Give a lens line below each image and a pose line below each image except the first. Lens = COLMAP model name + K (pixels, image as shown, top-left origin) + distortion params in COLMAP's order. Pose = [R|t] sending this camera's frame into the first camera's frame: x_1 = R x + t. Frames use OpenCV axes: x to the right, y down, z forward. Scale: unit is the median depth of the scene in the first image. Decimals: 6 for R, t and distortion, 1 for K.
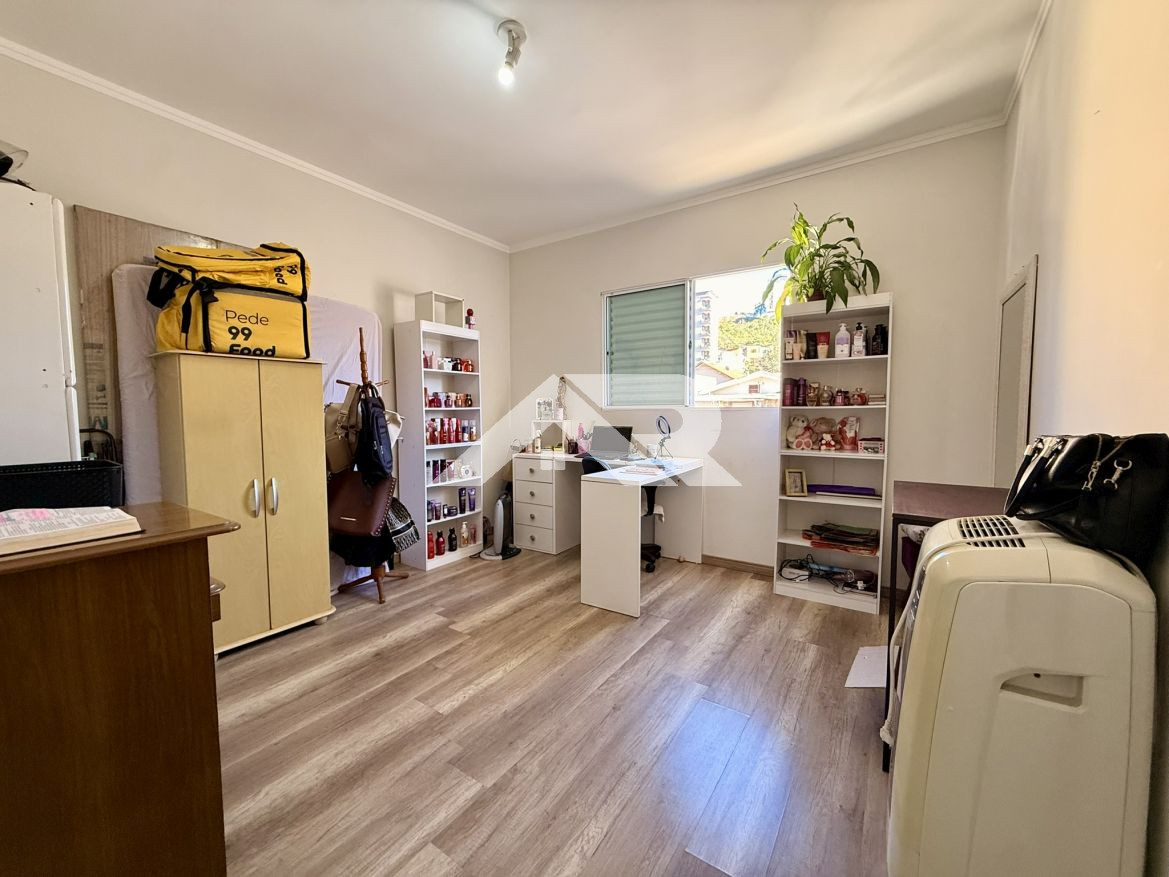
lens RADIAL K [[463.4, 0, 584.5], [0, 463.4, 438.5], [0, 0, 1]] dist [-0.000706, -0.000053]
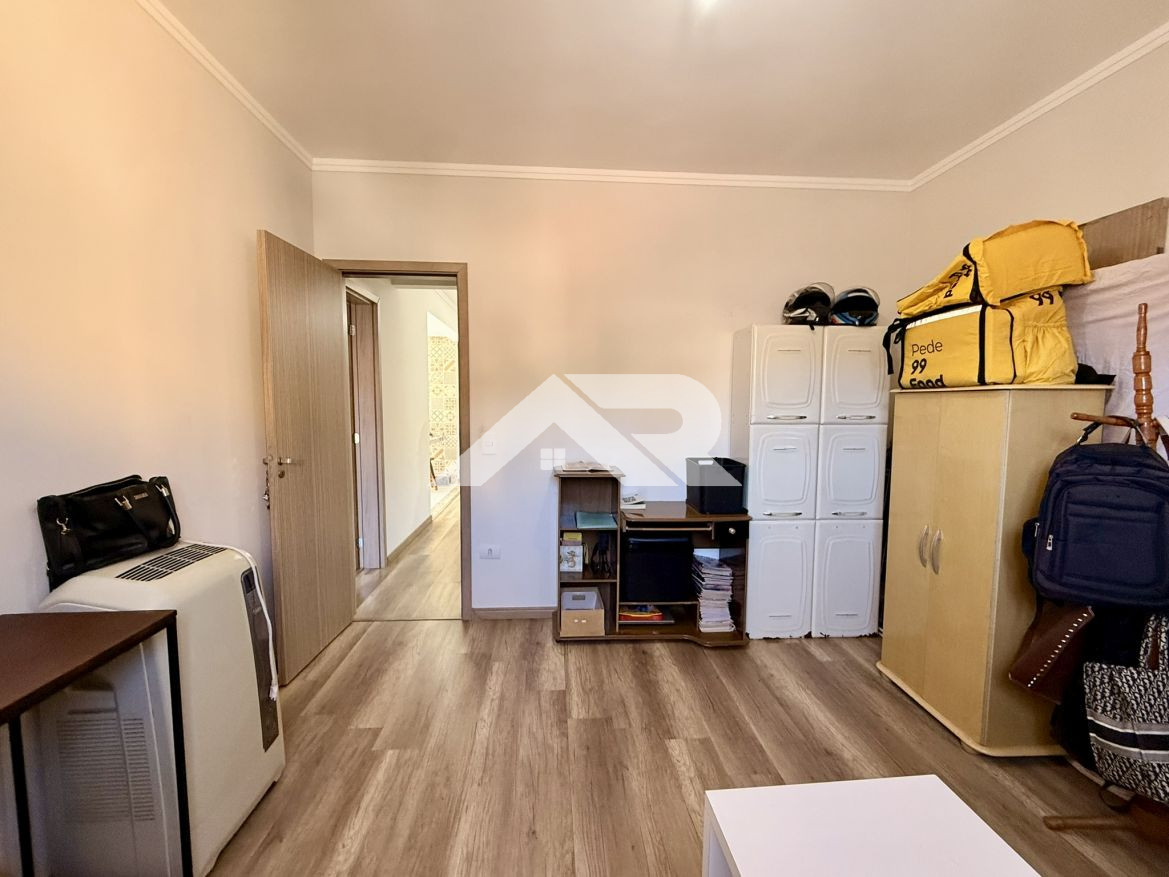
lens RADIAL K [[501.0, 0, 584.5], [0, 501.0, 438.5], [0, 0, 1]] dist [-0.000113, 0.000029]
pose [[-0.791652, 0.045871, -0.609248, 0.480225], [-0.040124, 0.991122, 0.126759, -0.209603], [0.609653, 0.124794, -0.782783, 1.599173]]
